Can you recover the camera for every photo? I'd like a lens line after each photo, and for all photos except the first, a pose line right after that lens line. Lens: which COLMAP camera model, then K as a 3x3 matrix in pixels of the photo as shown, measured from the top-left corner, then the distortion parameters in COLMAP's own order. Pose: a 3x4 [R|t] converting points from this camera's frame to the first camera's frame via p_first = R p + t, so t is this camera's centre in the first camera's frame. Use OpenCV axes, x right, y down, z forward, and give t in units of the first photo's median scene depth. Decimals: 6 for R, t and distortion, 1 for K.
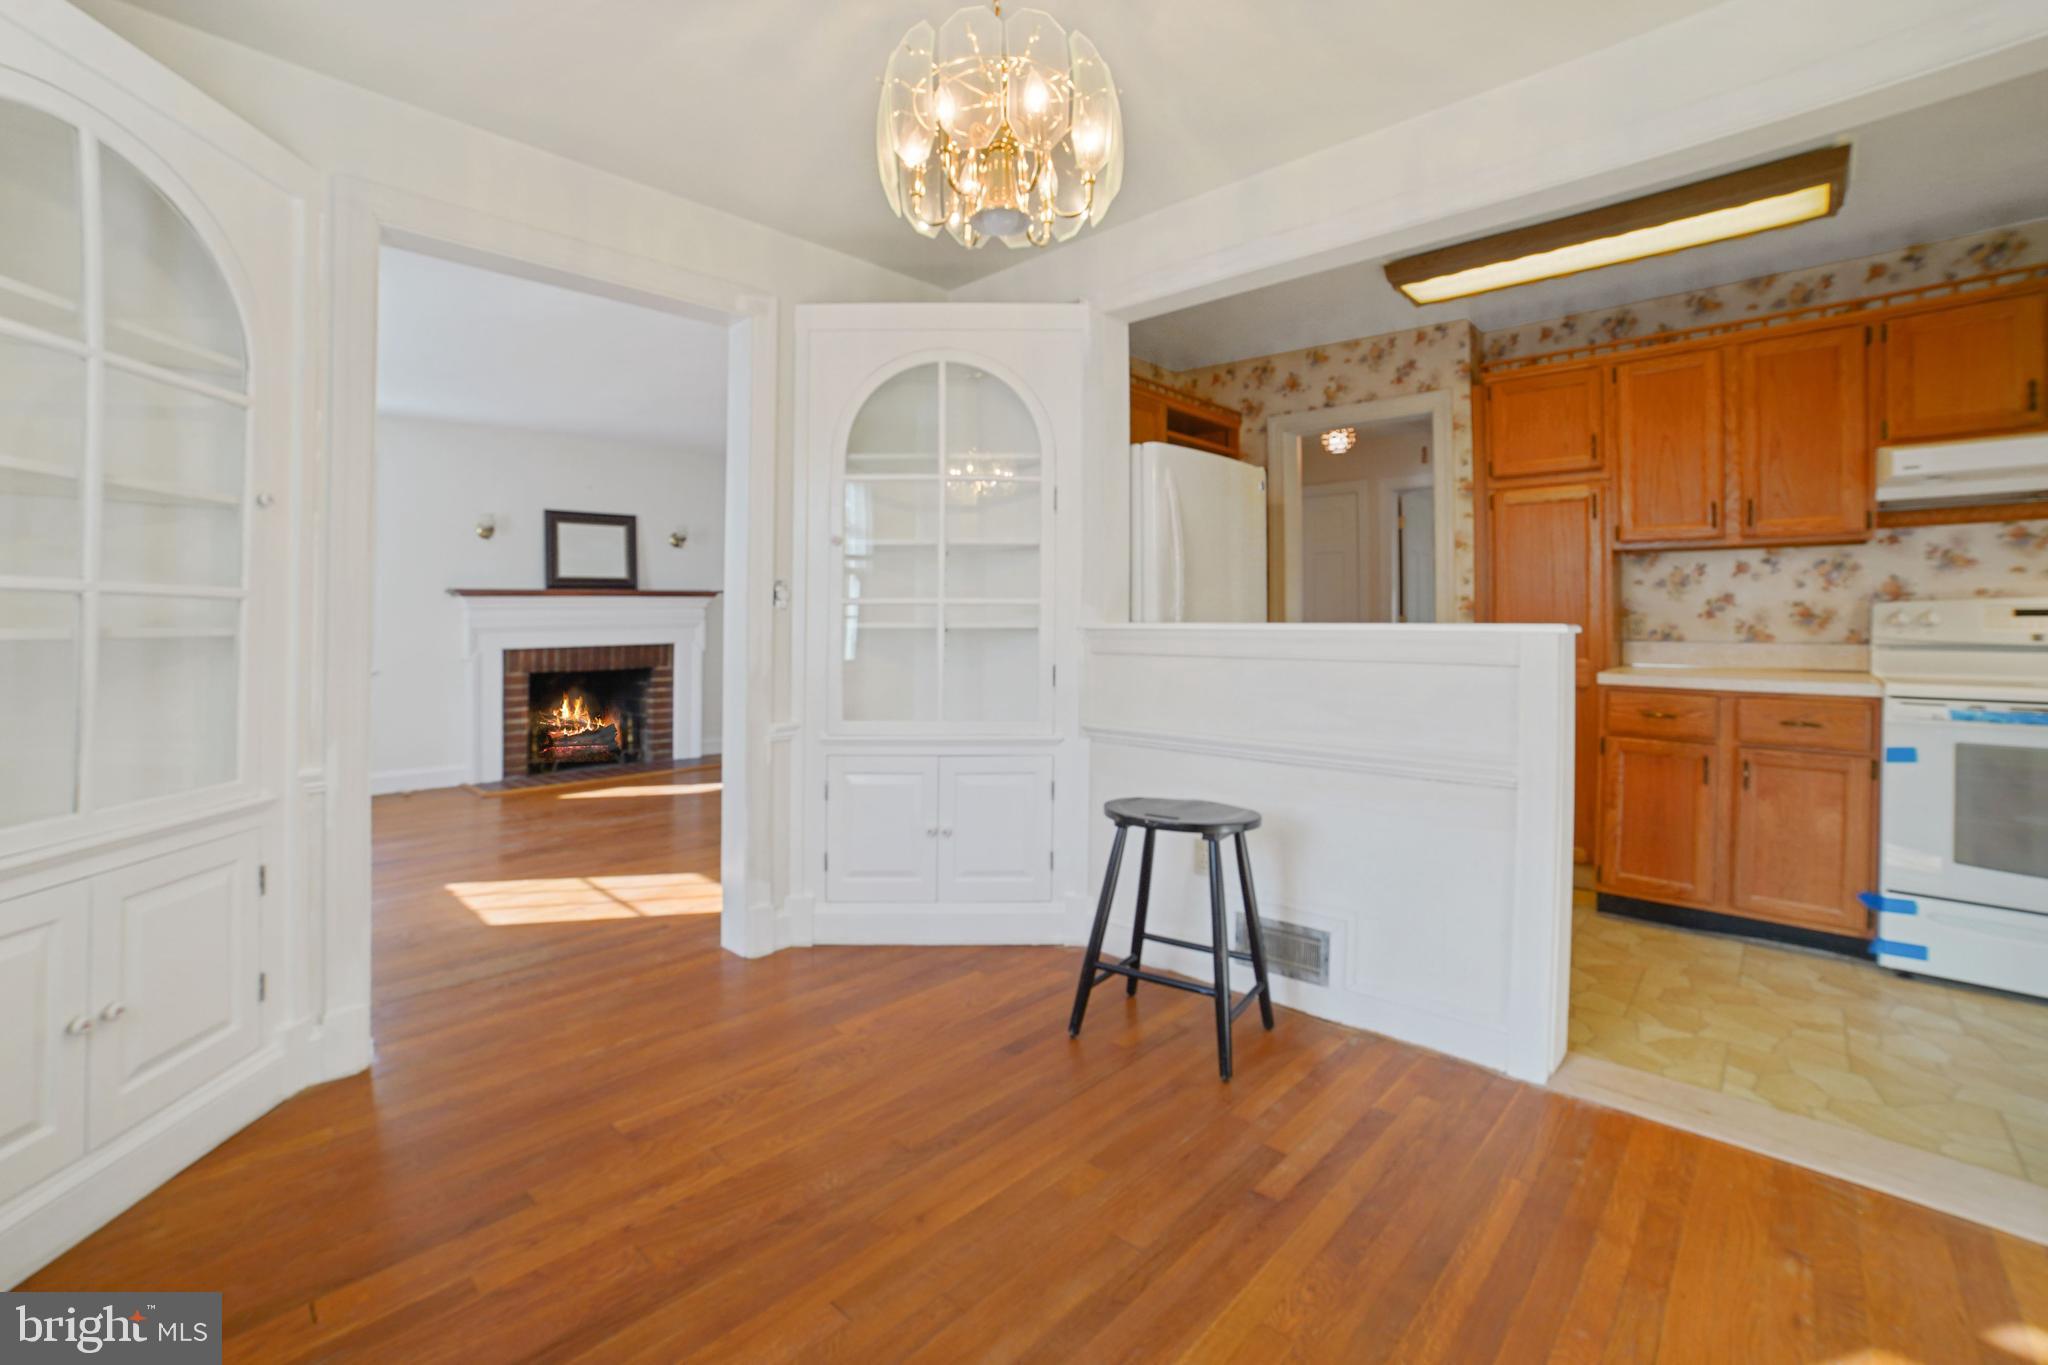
lens RADIAL K [[855.0, 0, 969.3], [0, 855.0, 599.4], [0, 0, 1]] dist [0.001852, 0.000335]
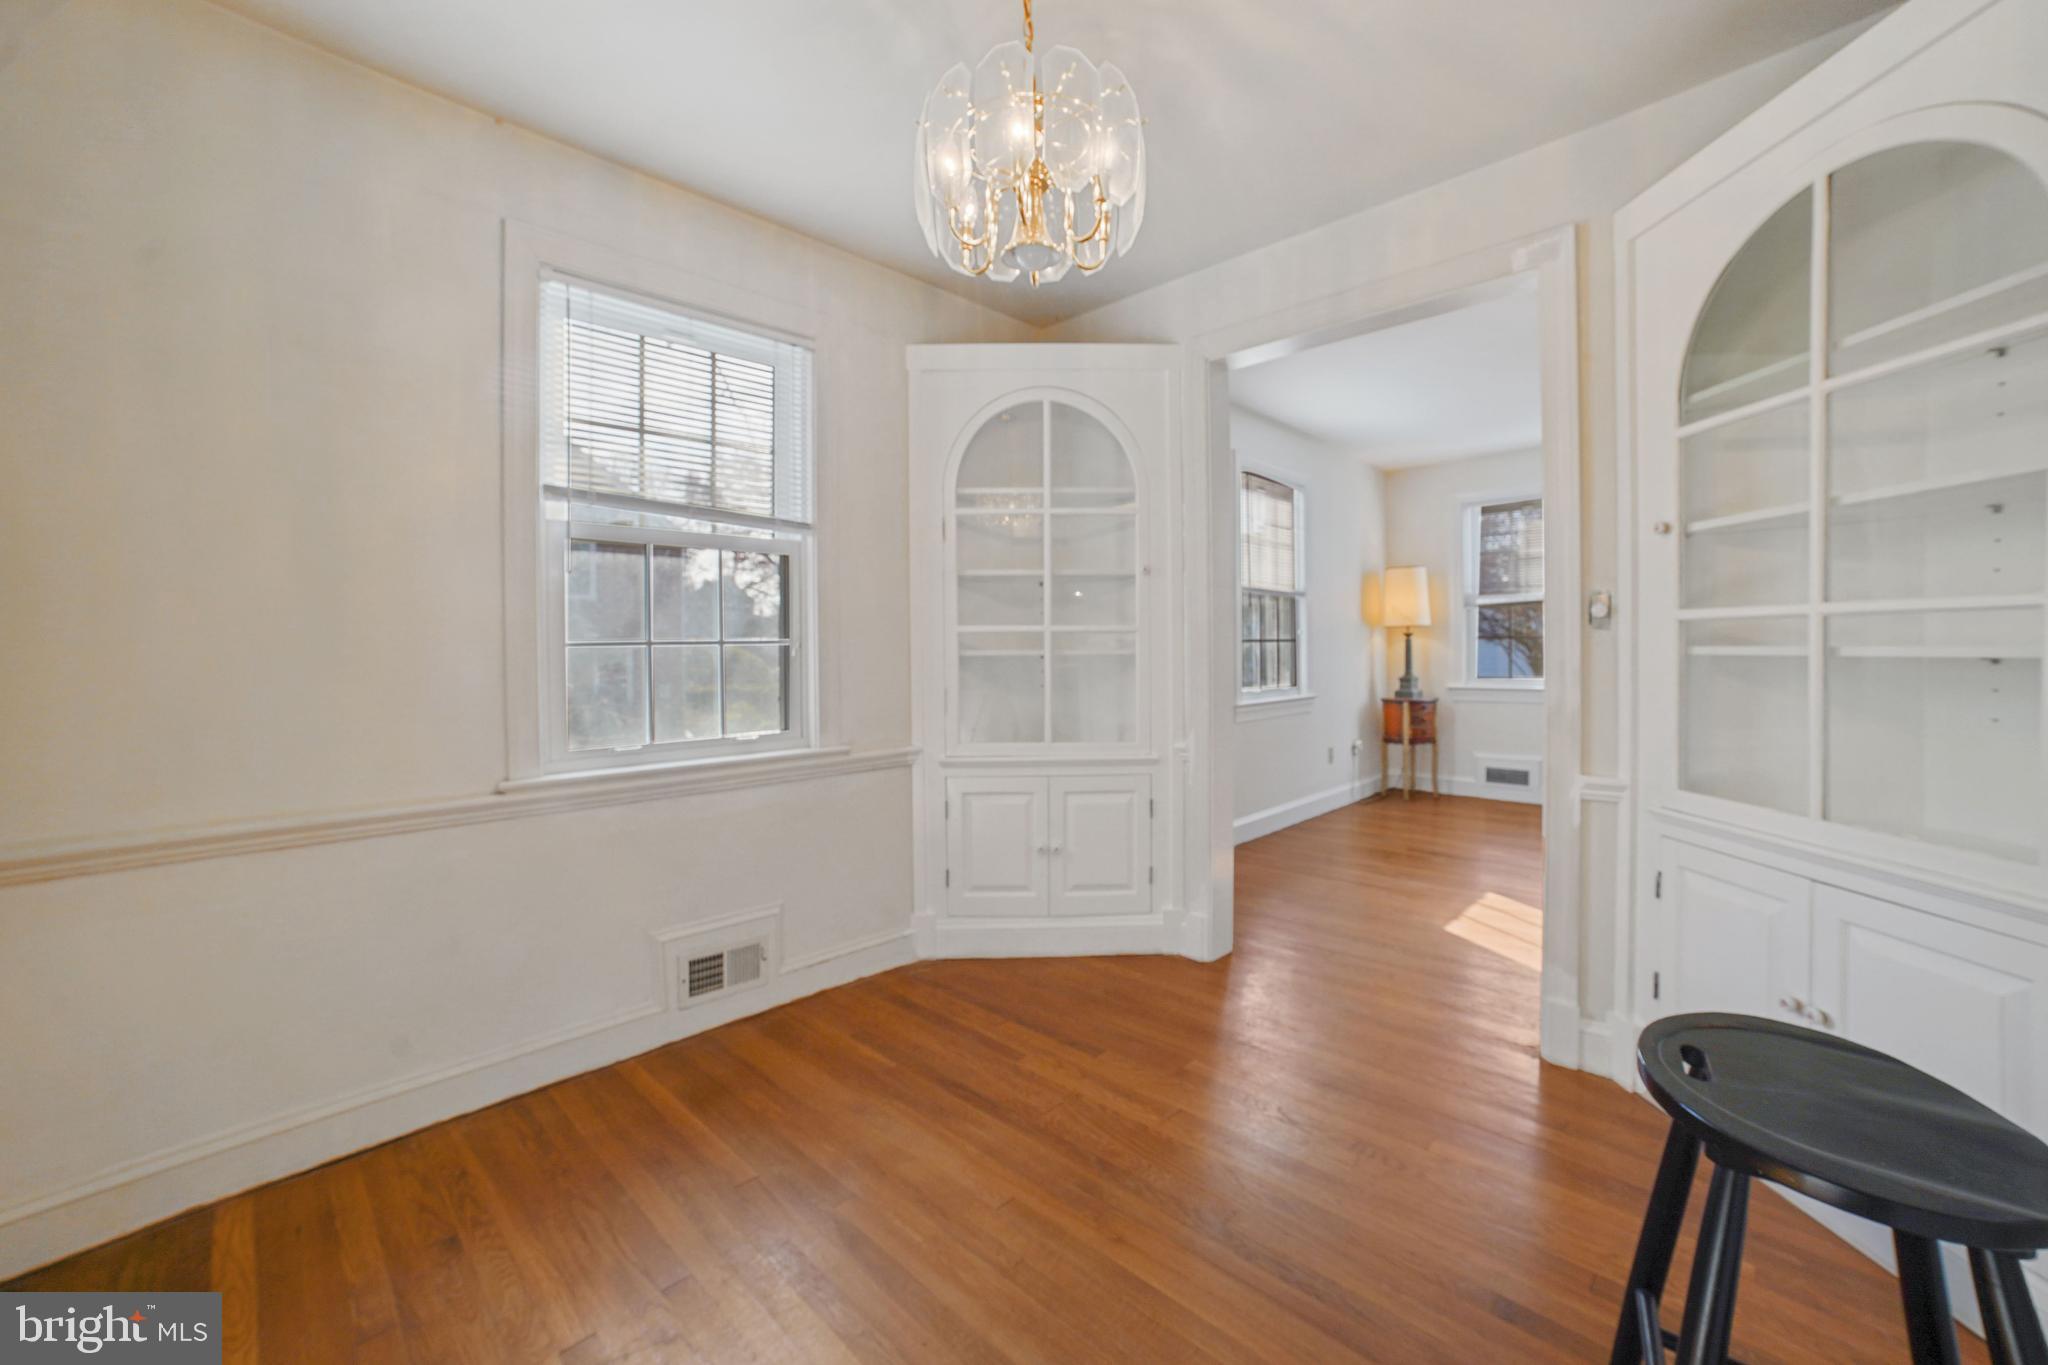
lens RADIAL K [[859.7, 0, 985.2], [0, 859.7, 632.6], [0, 0, 1]] dist [-0.086313, 0.025593]
pose [[0.029537, -0.006323, -0.999544, 0.712543], [0.021856, 0.999745, -0.005679, 0.008430], [0.999325, -0.021678, 0.029668, 0.643202]]
